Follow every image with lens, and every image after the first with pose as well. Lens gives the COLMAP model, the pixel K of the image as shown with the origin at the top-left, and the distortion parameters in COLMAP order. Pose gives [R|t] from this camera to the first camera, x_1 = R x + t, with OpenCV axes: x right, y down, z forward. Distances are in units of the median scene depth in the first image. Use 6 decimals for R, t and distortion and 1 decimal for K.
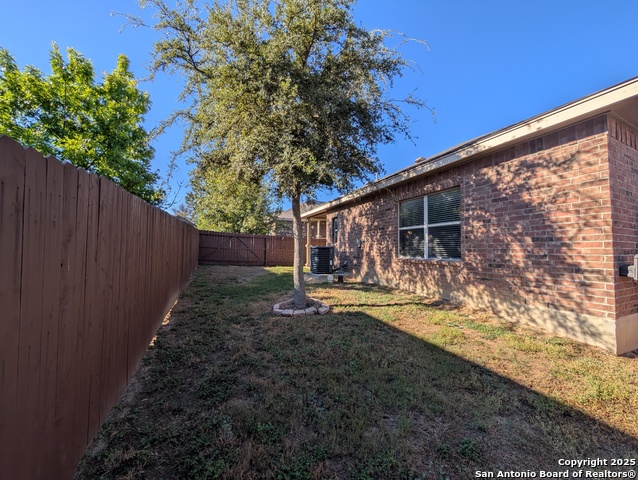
lens RADIAL K [[231.6, 0, 317.7], [0, 231.6, 240.2], [0, 0, 1]] dist [0.001542, 0.000040]
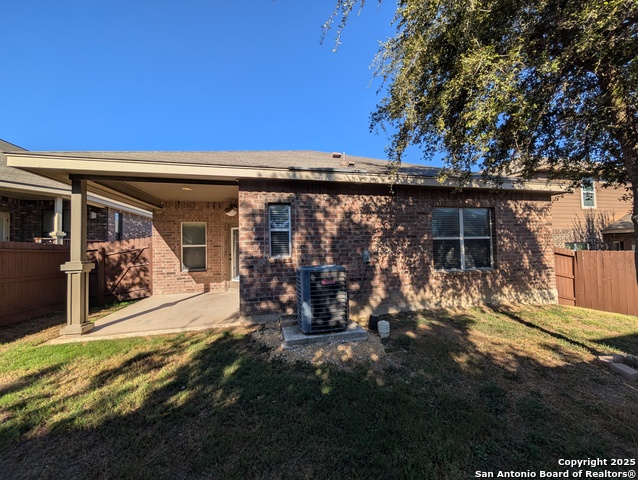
lens RADIAL K [[231.6, 0, 317.4], [0, 231.6, 240.6], [0, 0, 1]] dist [0.001542, 0.000040]
pose [[0.182106, 0.016346, 0.983143, -0.625202], [-0.014940, 0.999792, -0.013856, -0.023580], [-0.983165, -0.012165, 0.182312, 1.372426]]
